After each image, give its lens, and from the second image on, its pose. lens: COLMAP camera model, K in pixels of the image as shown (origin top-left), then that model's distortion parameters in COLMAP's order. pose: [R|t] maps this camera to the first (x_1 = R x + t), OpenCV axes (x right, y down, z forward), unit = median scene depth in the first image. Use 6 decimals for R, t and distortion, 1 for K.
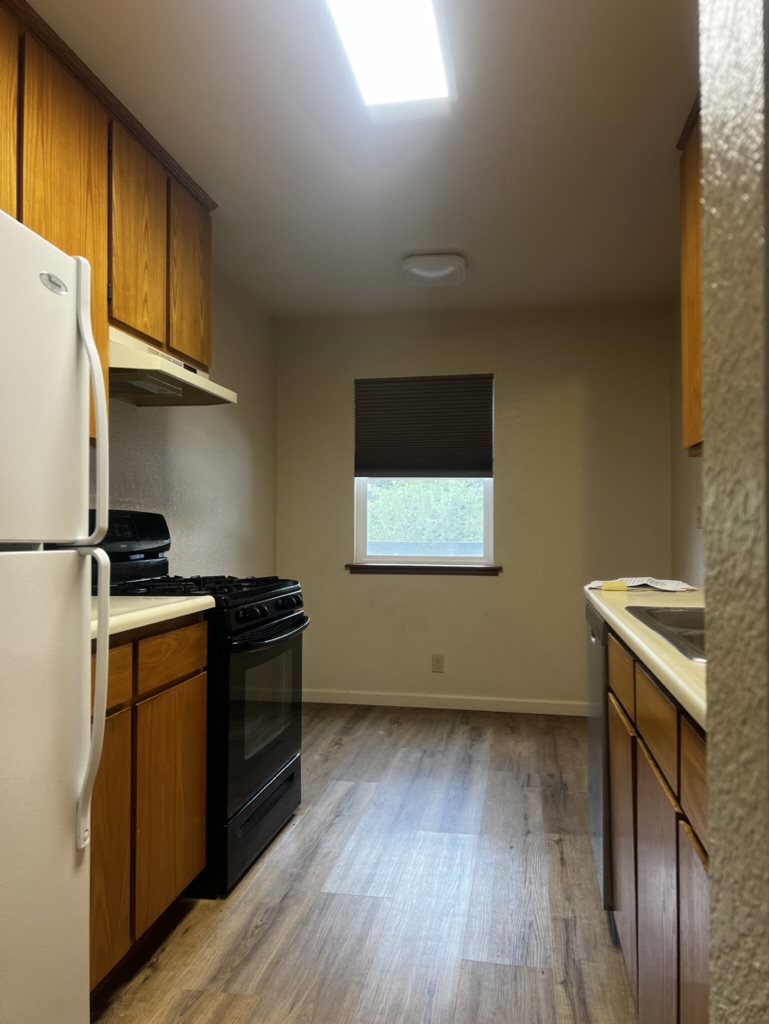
lens RADIAL K [[770.1, 0, 384.5], [0, 770.1, 511.0], [0, 0, 1]] dist [0.048926, -0.002668]
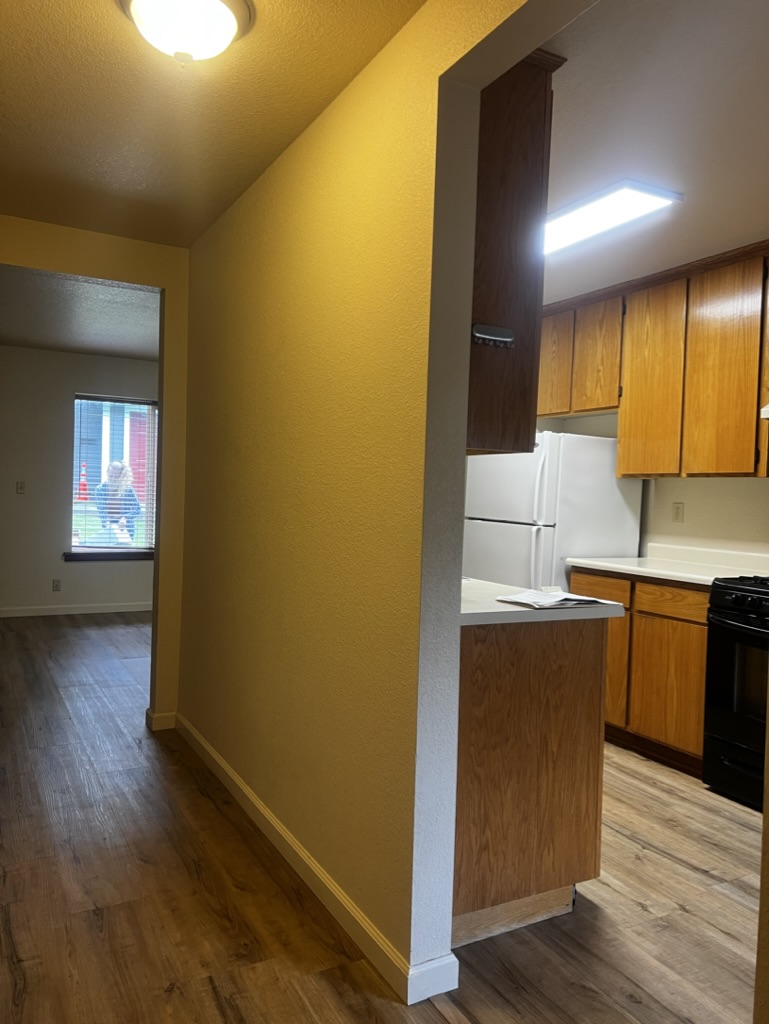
lens RADIAL K [[770.1, 0, 384.6], [0, 770.1, 513.0], [0, 0, 1]] dist [0.048926, -0.002668]
pose [[-0.779389, -0.013119, -0.626403, 0.892861], [-0.020686, 0.999774, 0.004800, -0.002019], [0.626199, 0.016699, -0.779484, 1.345143]]
